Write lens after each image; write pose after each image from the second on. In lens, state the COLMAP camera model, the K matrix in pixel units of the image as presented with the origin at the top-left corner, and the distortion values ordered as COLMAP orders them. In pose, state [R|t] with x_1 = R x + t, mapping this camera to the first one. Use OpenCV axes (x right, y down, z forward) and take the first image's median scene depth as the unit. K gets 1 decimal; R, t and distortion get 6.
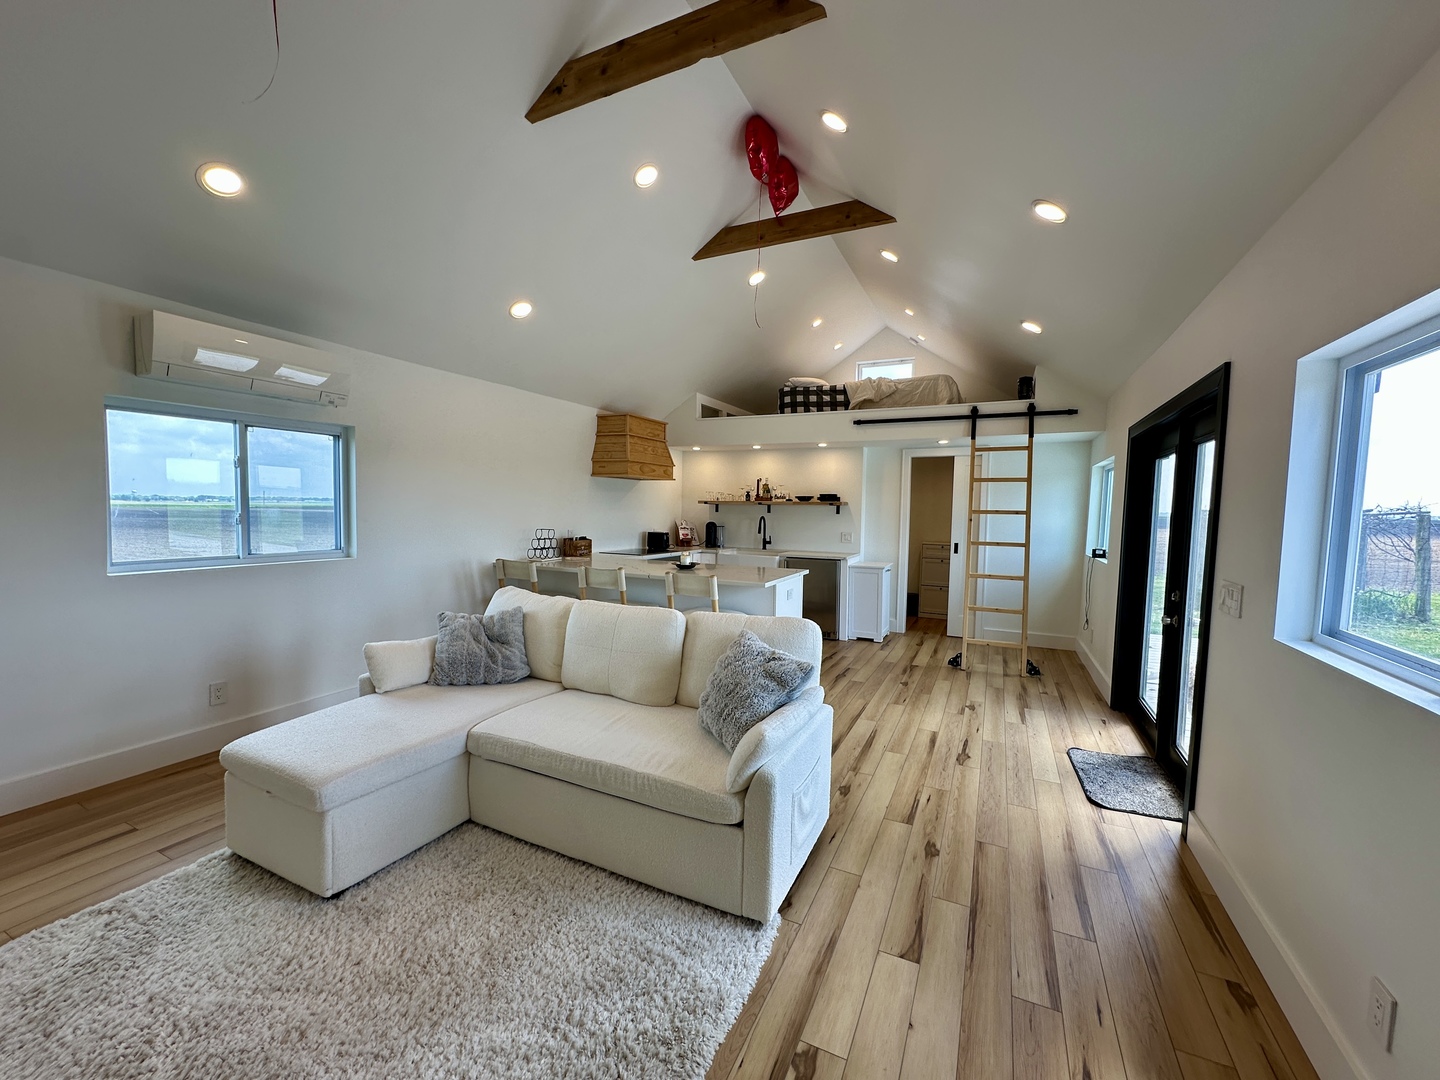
lens RADIAL K [[576.6, 0, 719.6], [0, 576.6, 545.4], [0, 0, 1]] dist [-0.002564, -0.000017]
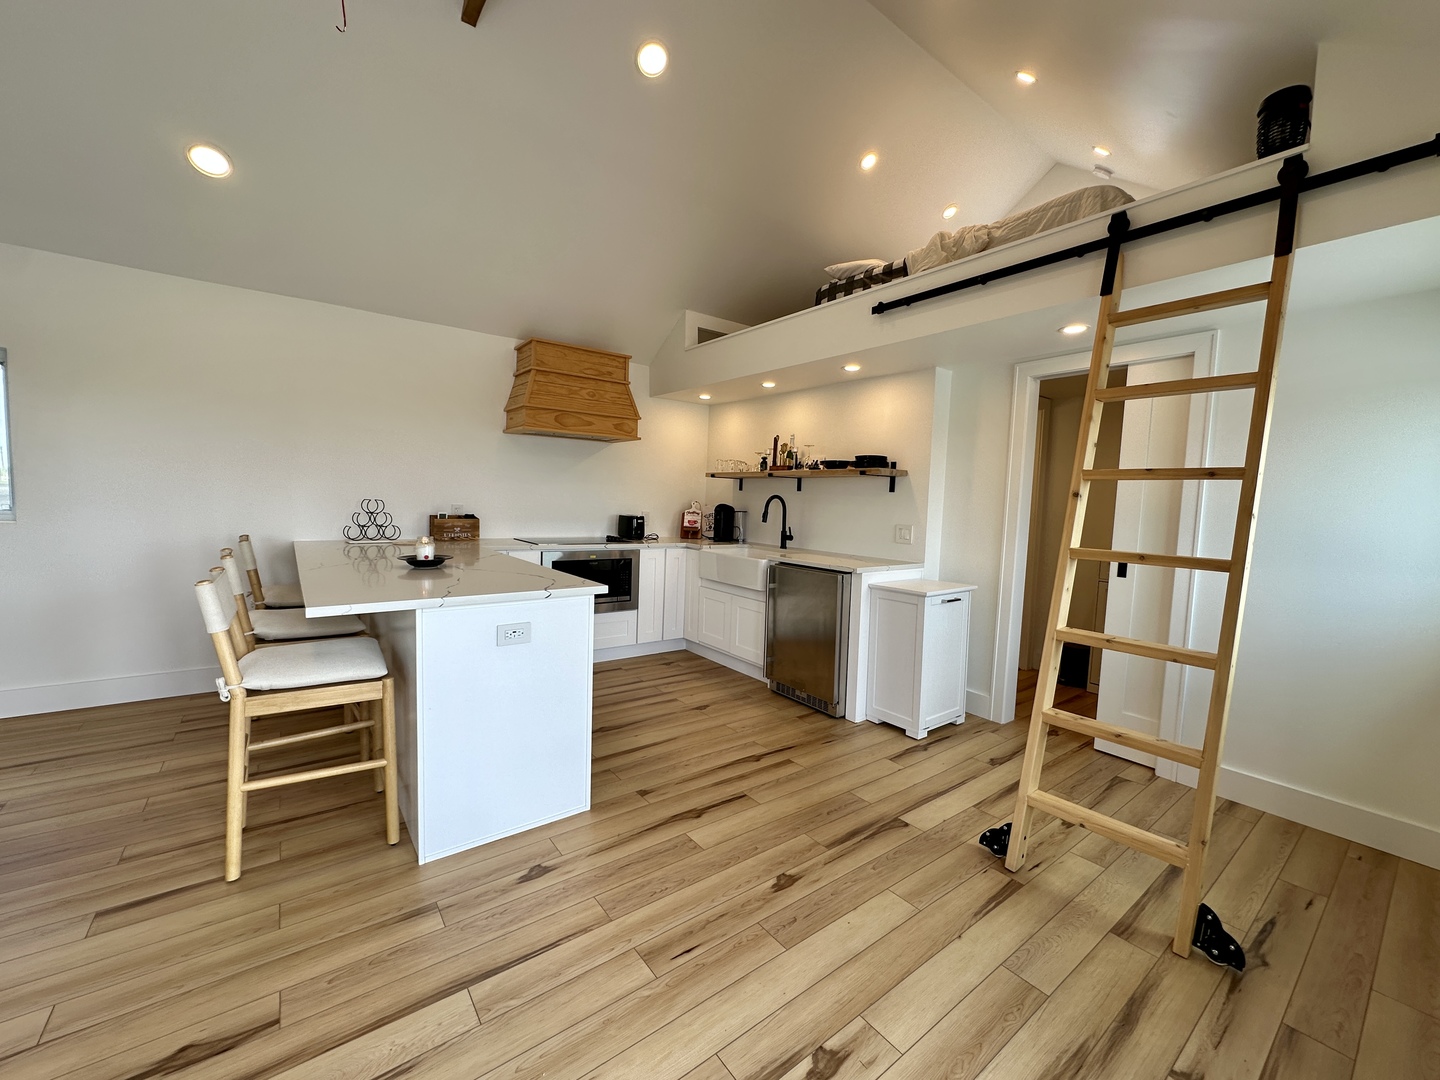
lens RADIAL K [[576.6, 0, 720.9], [0, 576.6, 540.8], [0, 0, 1]] dist [-0.002564, -0.000017]
pose [[0.890904, 0.046926, -0.451761, 0.342773], [-0.048727, 0.998783, 0.007653, -0.002734], [0.451571, 0.015195, 0.892106, 0.459563]]
